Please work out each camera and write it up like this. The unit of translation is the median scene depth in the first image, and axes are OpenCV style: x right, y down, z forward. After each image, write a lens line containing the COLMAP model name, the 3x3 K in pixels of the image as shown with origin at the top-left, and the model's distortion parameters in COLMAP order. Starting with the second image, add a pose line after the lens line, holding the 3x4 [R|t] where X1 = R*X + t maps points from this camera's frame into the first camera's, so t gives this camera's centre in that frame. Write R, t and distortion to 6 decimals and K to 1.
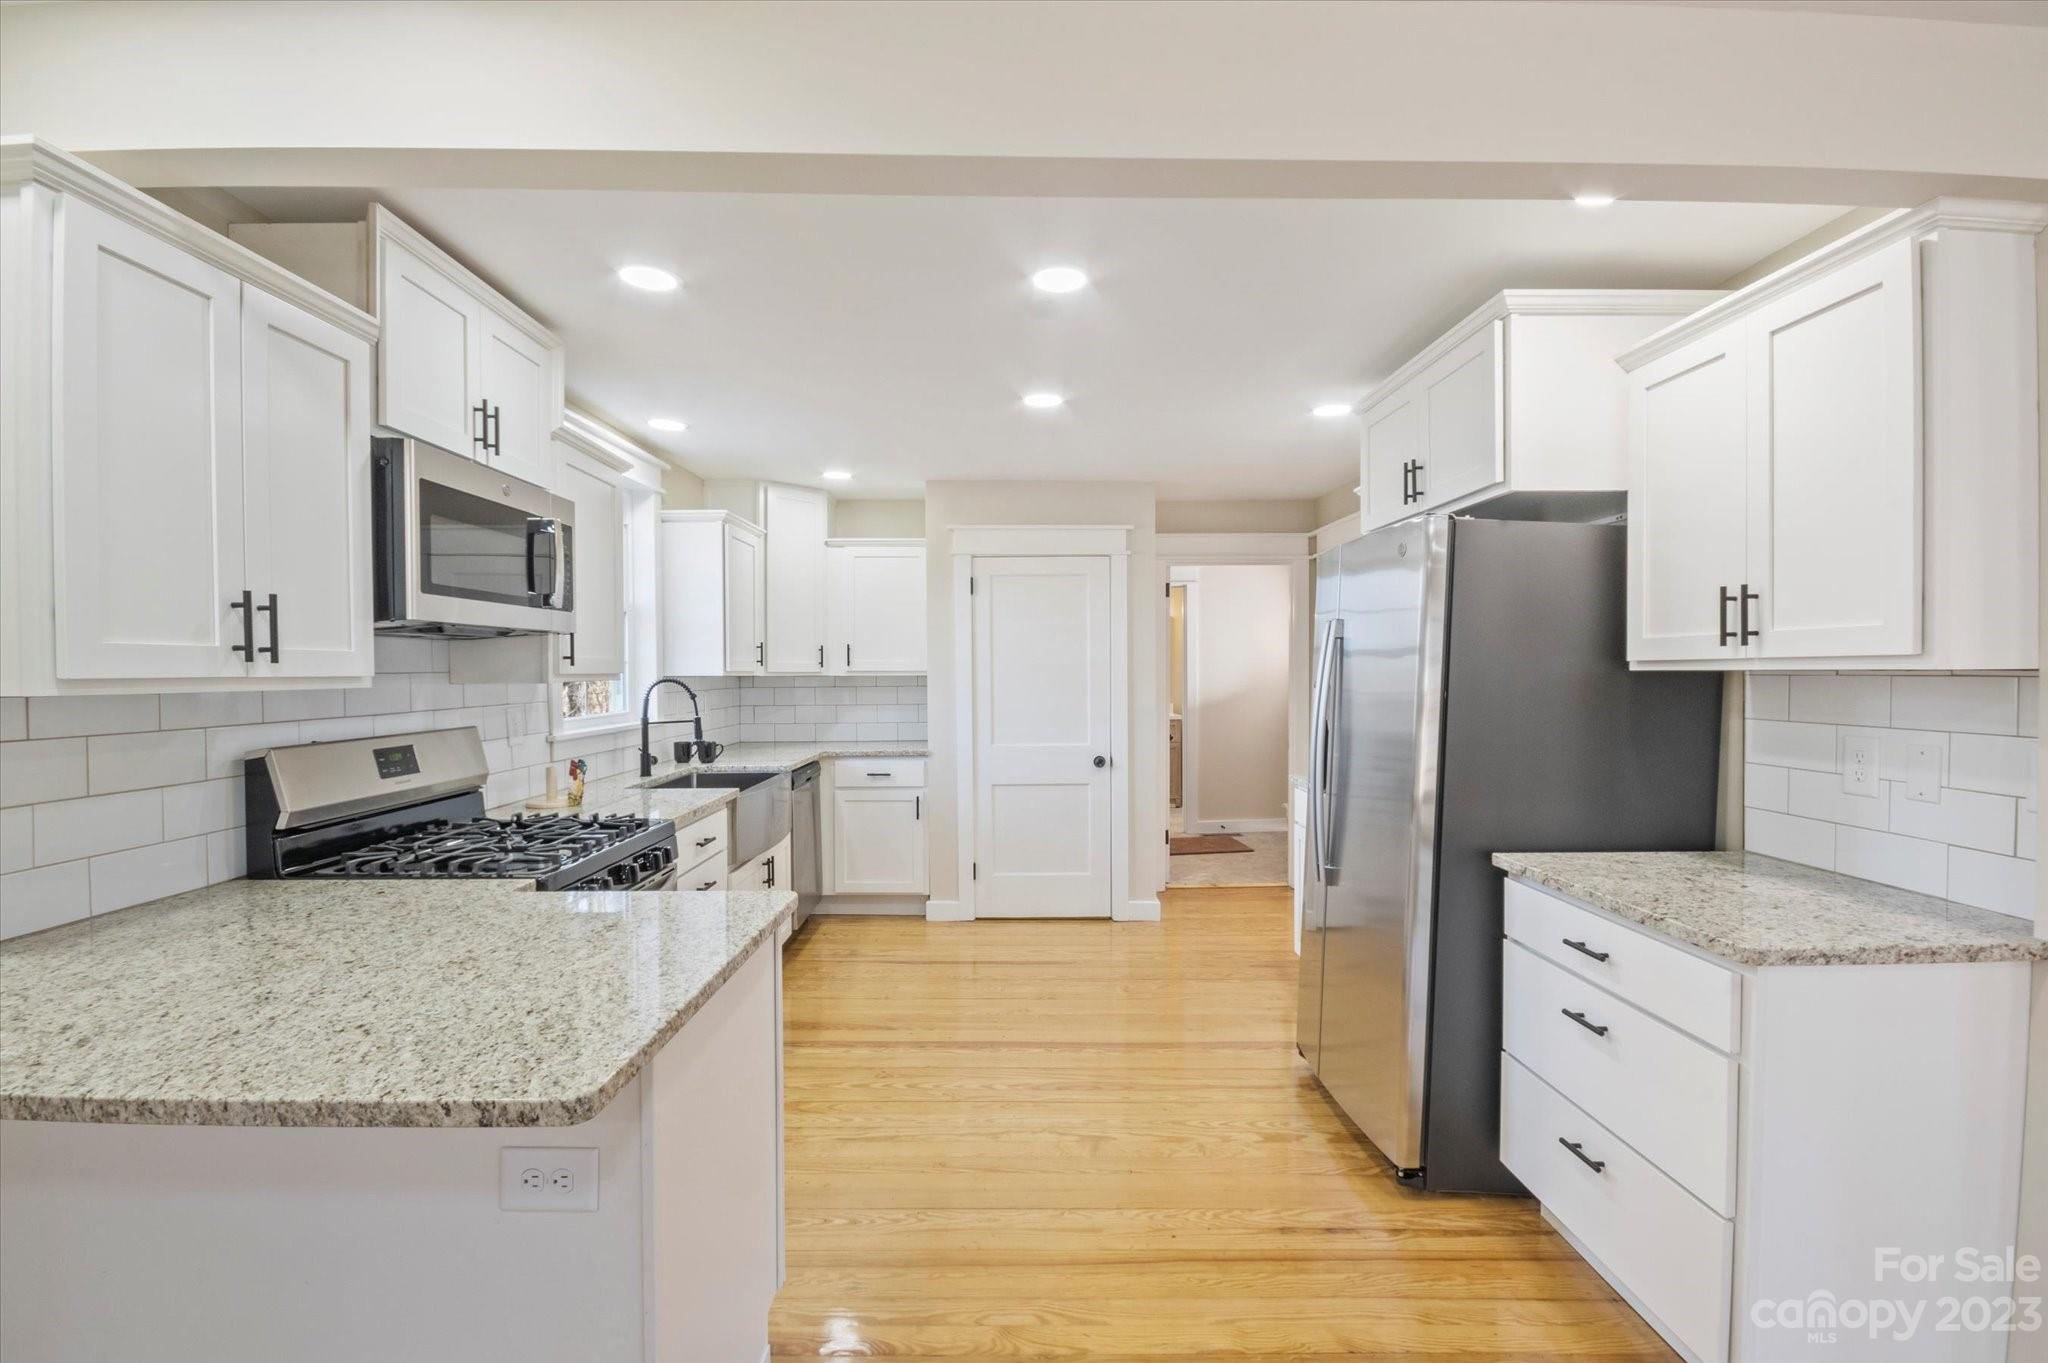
lens RADIAL K [[909.7, 0, 1019.8], [0, 909.7, 688.3], [0, 0, 1]] dist [-0.003477, -0.002538]
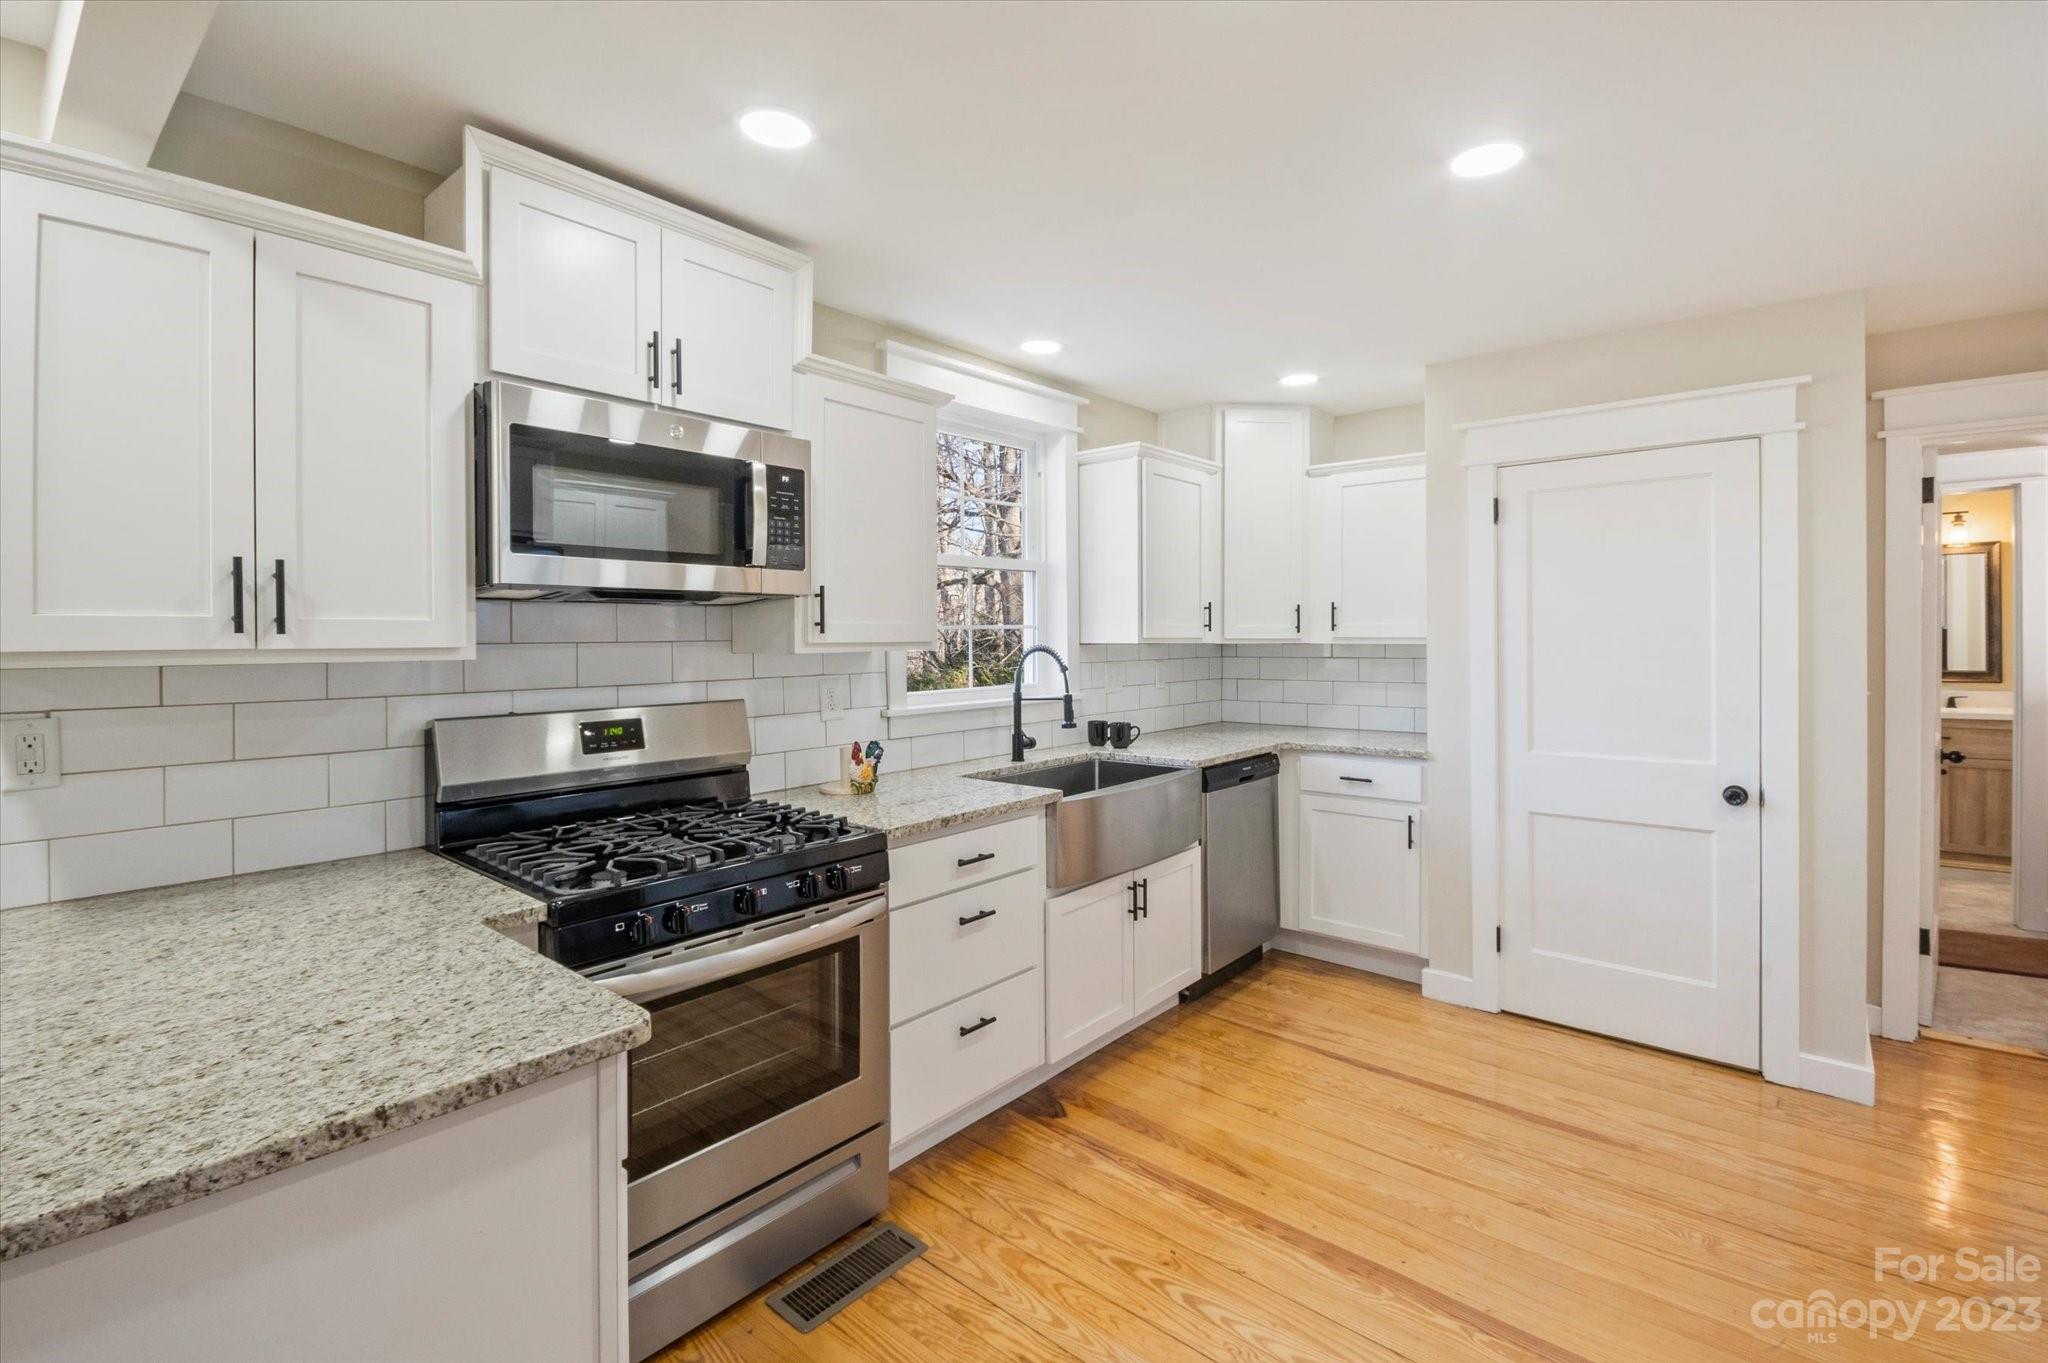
lens RADIAL K [[909.7, 0, 1024.4], [0, 909.7, 642.5], [0, 0, 1]] dist [-0.003477, -0.002538]
pose [[0.755849, 0.002769, -0.654740, 0.137902], [-0.010682, 0.999910, -0.008102, -0.007332], [0.654659, 0.013118, 0.755811, 0.304601]]
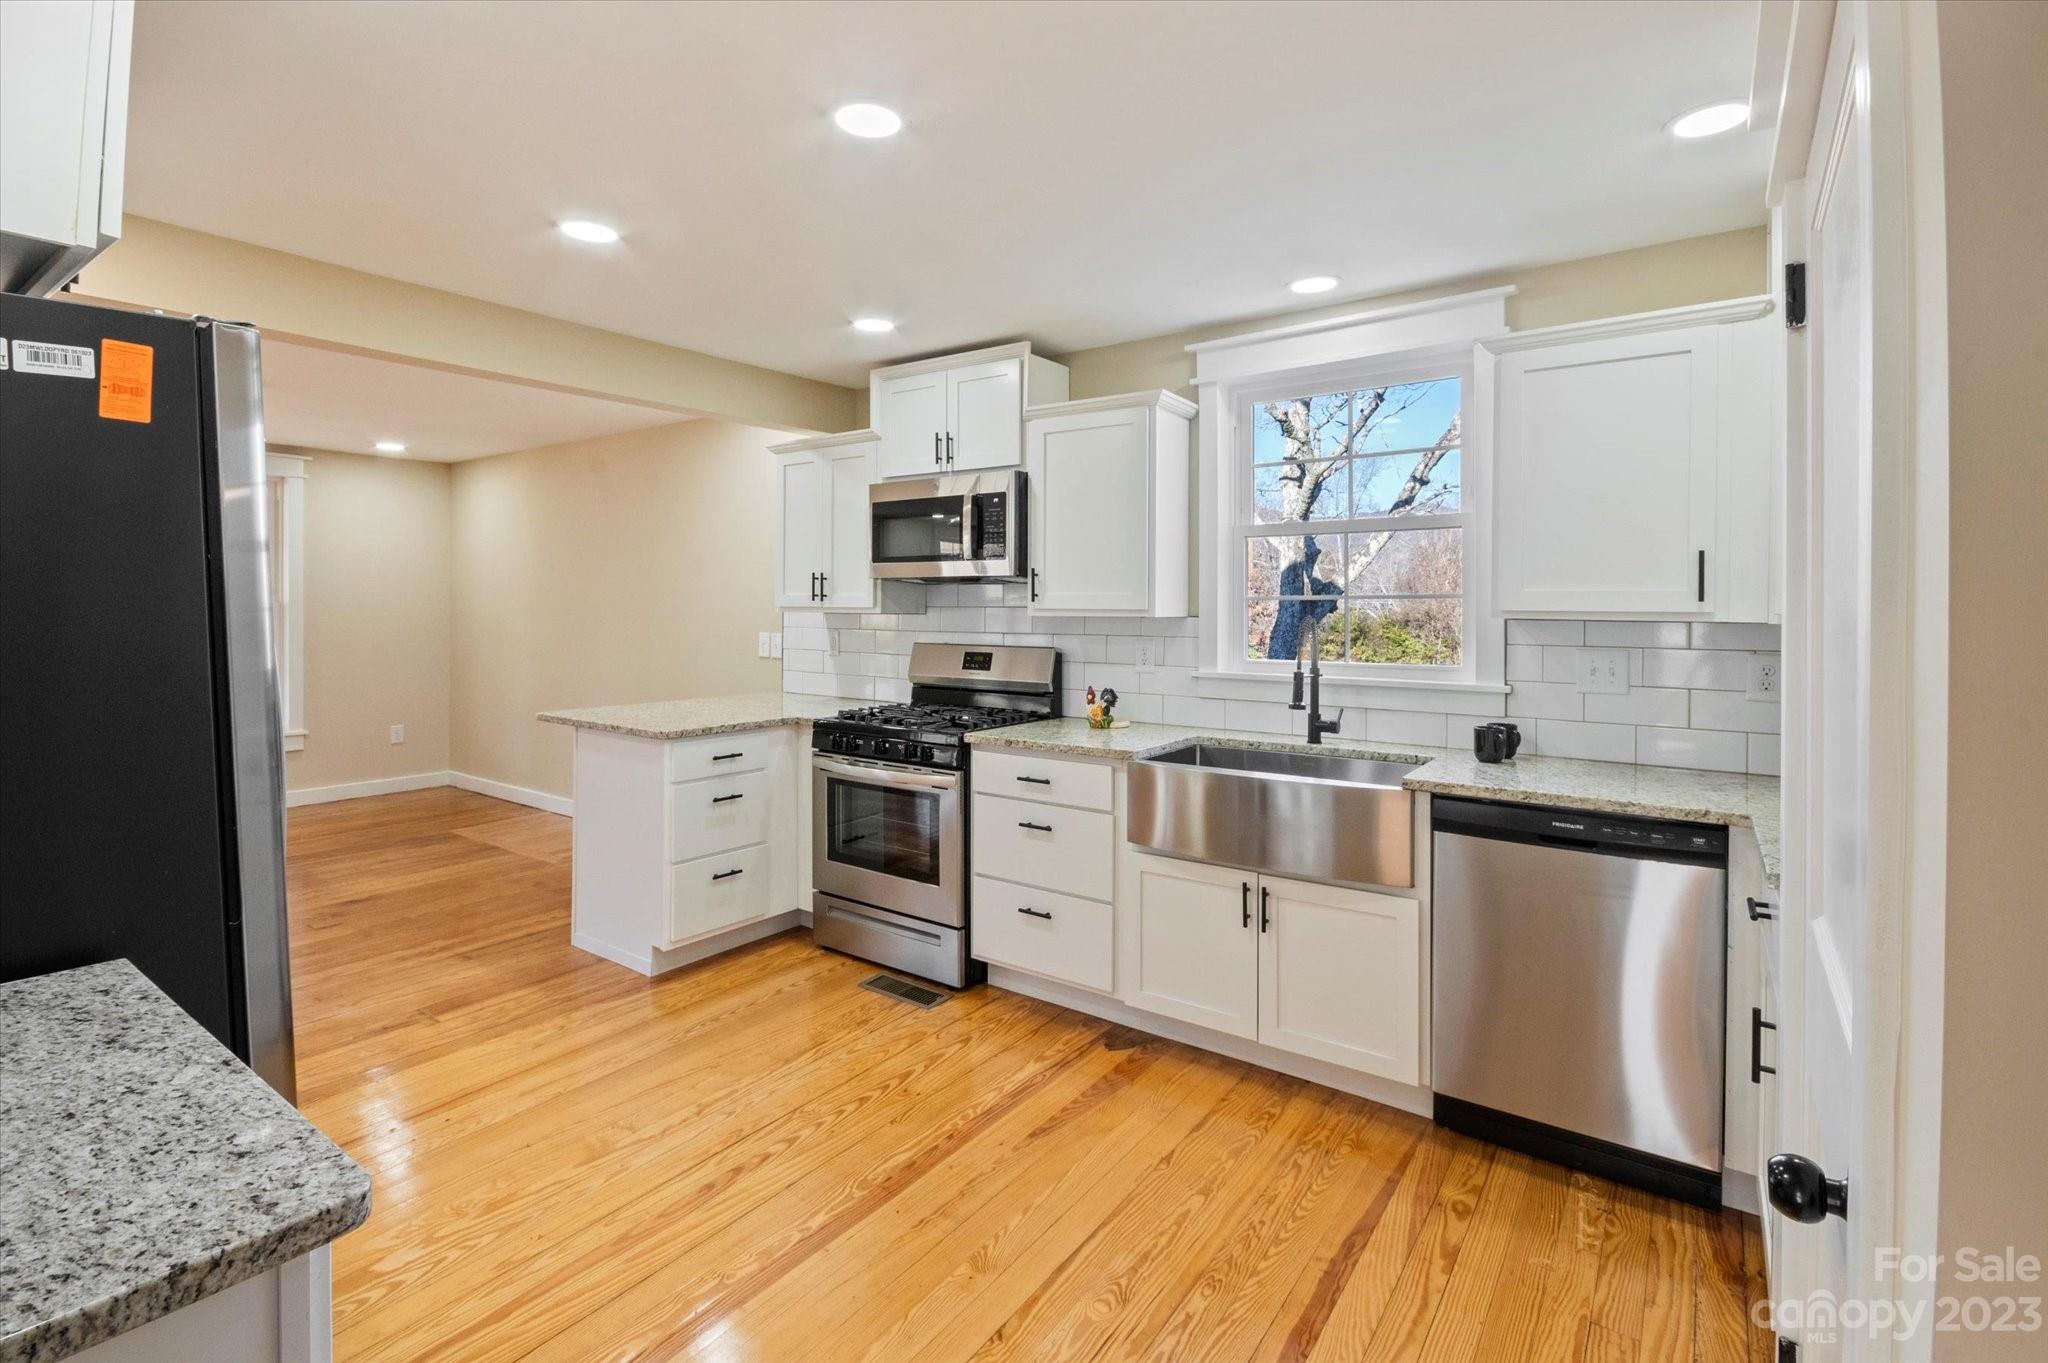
lens RADIAL K [[909.7, 0, 1045.0], [0, 909.7, 620.8], [0, 0, 1]] dist [-0.003477, -0.002538]
pose [[-0.566987, 0.007087, -0.823696, 0.321575], [-0.024937, 0.999357, 0.025763, -0.020068], [0.823349, 0.035148, -0.566446, 1.092859]]
